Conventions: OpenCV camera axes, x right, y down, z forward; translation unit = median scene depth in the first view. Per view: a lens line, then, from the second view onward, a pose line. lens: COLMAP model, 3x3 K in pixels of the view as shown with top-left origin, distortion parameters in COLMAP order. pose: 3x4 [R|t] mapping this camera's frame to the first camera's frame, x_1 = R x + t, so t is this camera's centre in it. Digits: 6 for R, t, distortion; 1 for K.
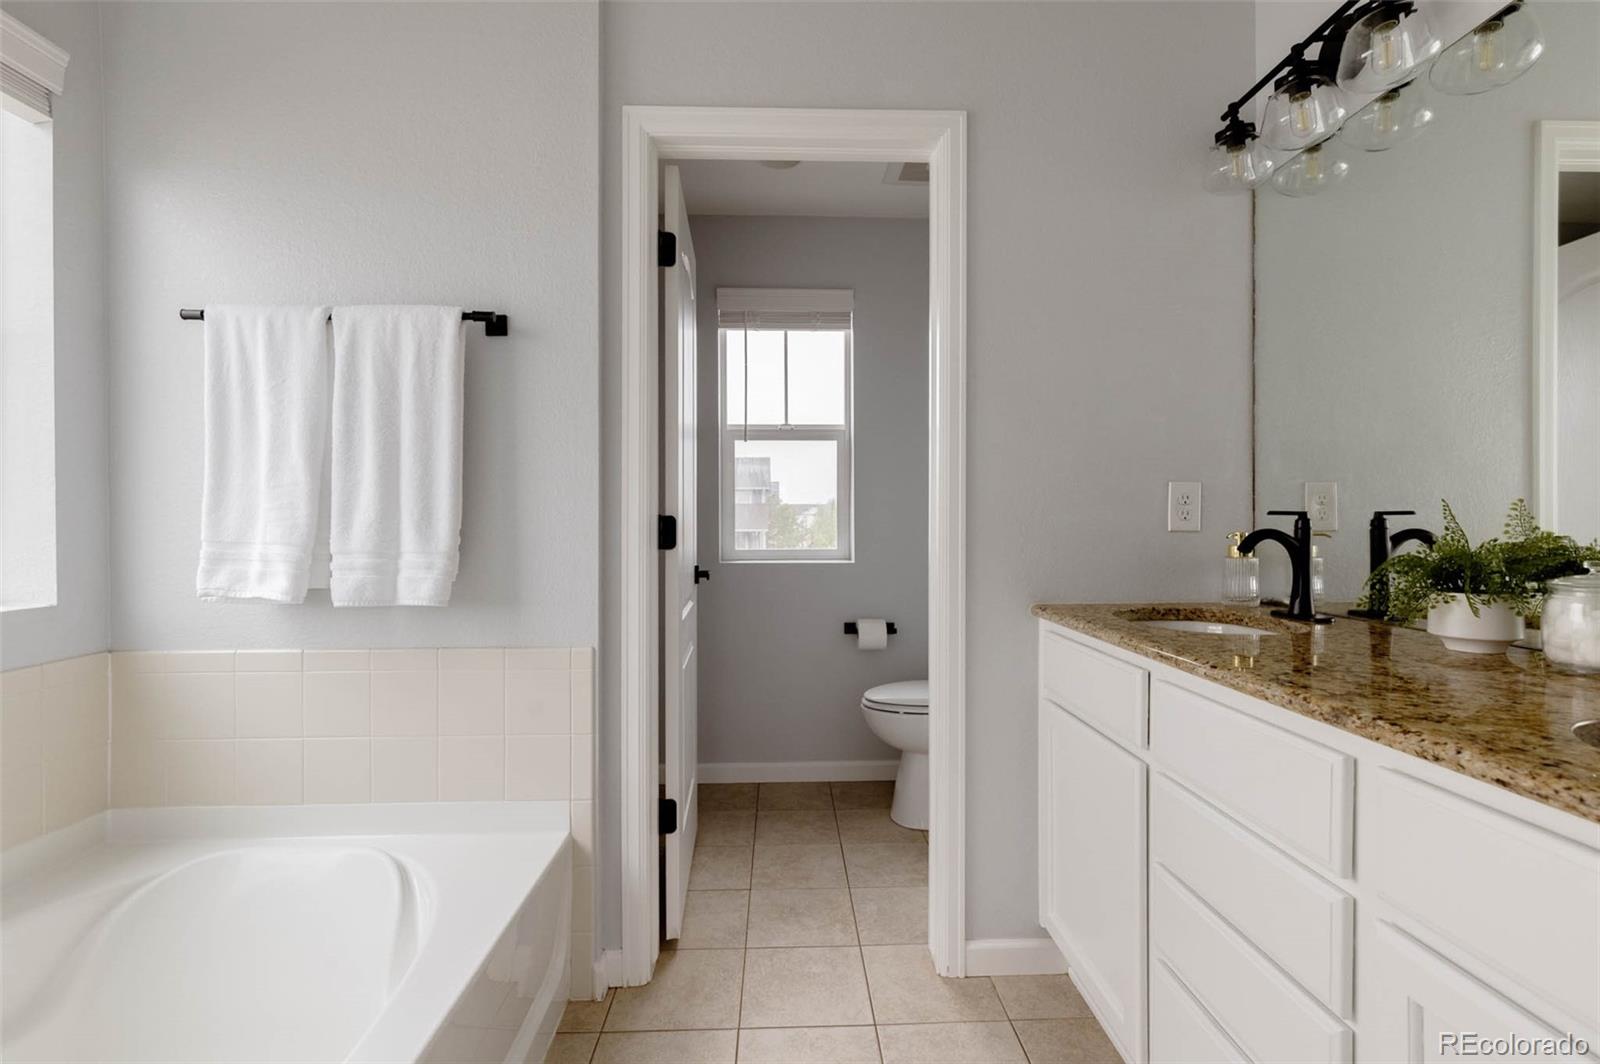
lens RADIAL K [[717.8, 0, 800.0], [0, 717.8, 532.0], [0, 0, 1]] dist [0.009028, -0.003954]
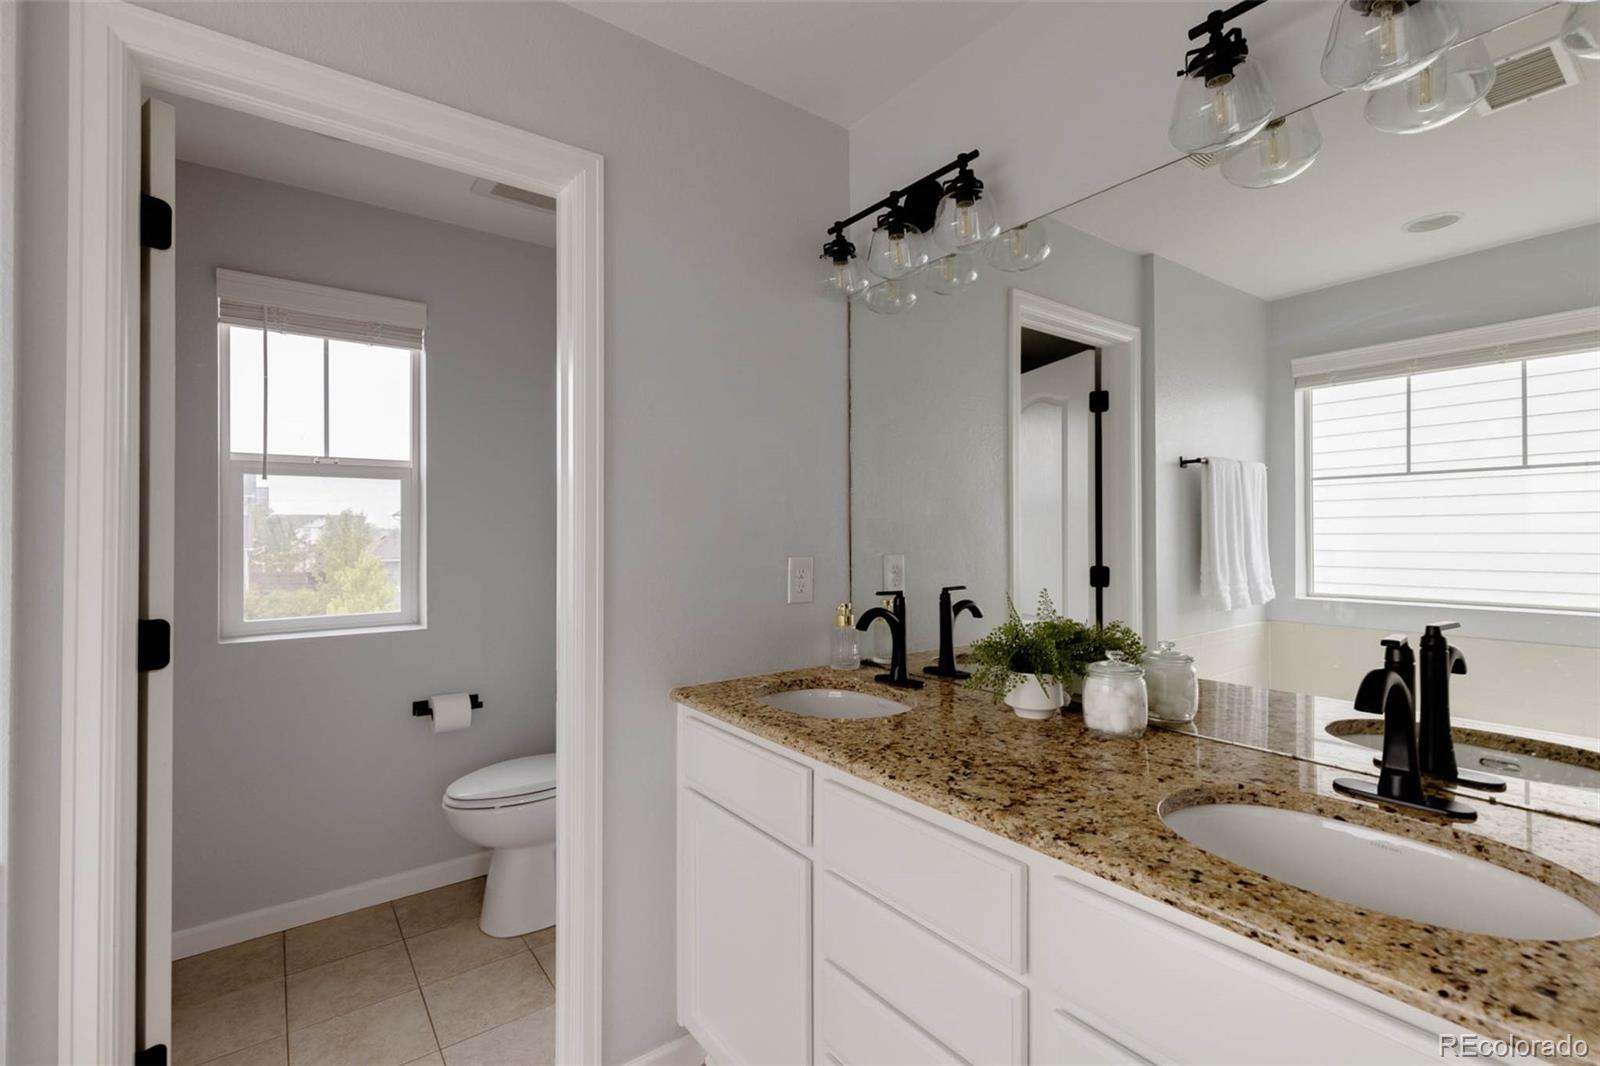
lens RADIAL K [[717.8, 0, 800.0], [0, 717.8, 533.0], [0, 0, 1]] dist [0.009028, -0.003954]
pose [[0.821977, -0.001552, 0.569518, -0.082987], [0.012294, 0.999812, -0.015018, -0.096018], [-0.569388, 0.019346, 0.821841, 0.127019]]
